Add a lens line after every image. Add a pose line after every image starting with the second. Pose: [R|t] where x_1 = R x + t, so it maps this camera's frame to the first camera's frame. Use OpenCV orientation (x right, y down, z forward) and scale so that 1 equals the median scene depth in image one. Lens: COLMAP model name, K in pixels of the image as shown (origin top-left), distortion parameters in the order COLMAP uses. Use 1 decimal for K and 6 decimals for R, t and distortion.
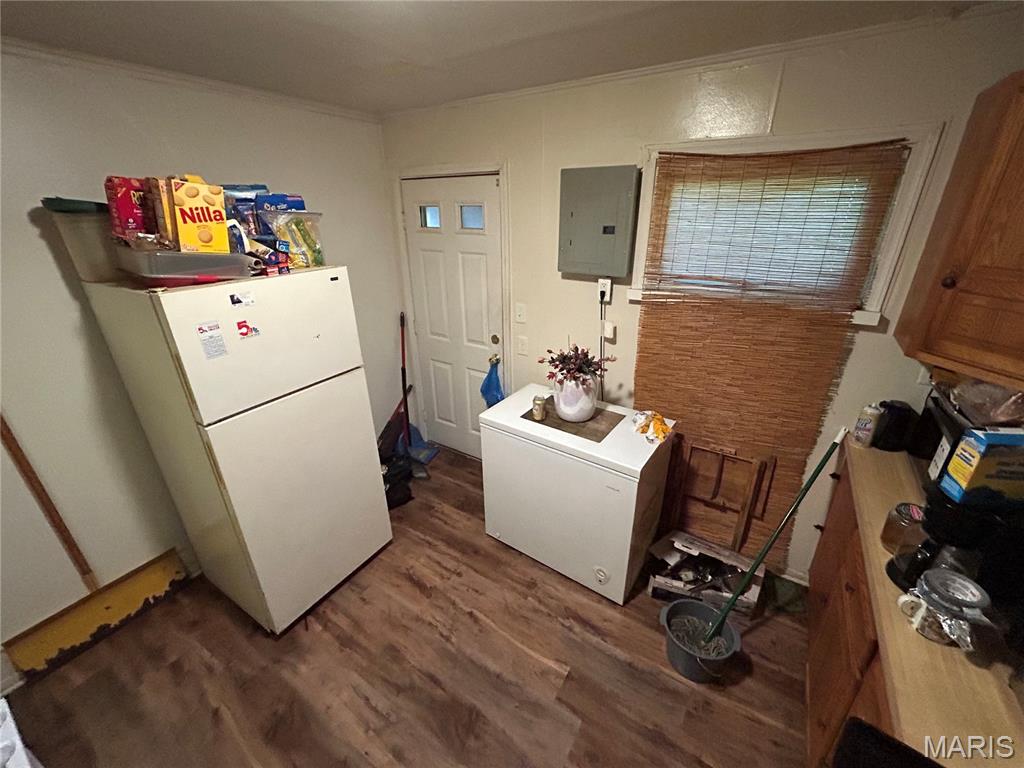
lens RADIAL K [[417.5, 0, 514.1], [0, 417.5, 382.6], [0, 0, 1]] dist [-0.001538, -0.000074]
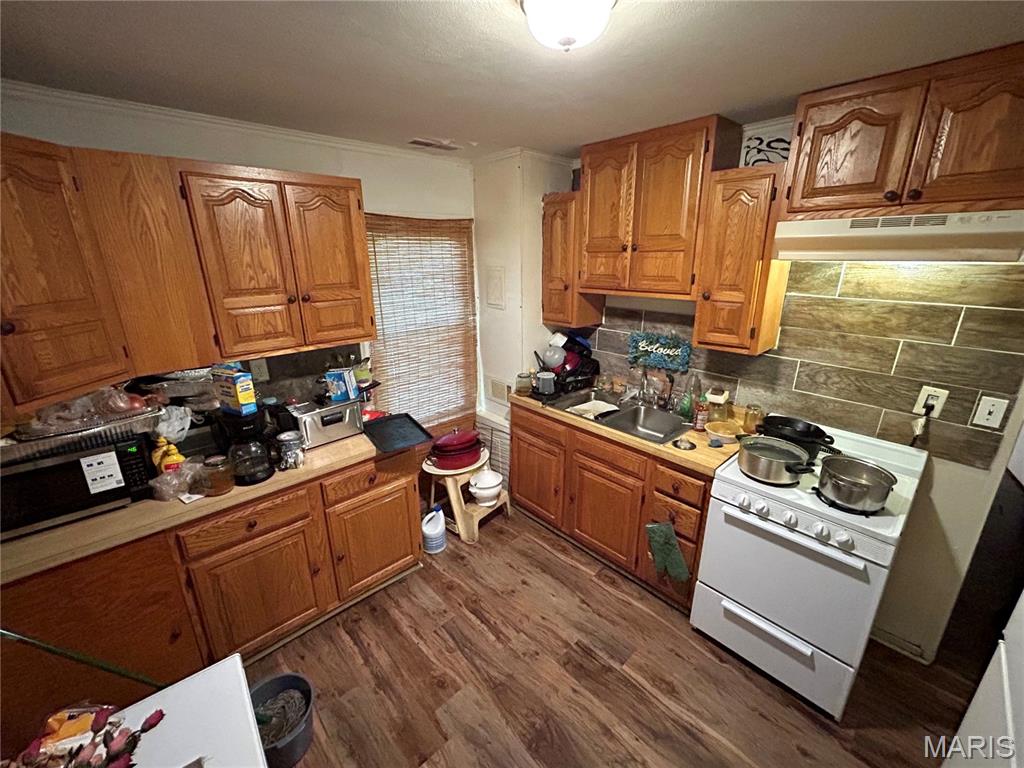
lens RADIAL K [[417.5, 0, 513.0], [0, 417.5, 381.8], [0, 0, 1]] dist [-0.001538, -0.000074]
pose [[-0.971555, -0.054786, 0.230390, -0.230228], [0.108542, 0.761646, 0.638838, -0.486875], [-0.210475, 0.645673, -0.734035, 1.193046]]
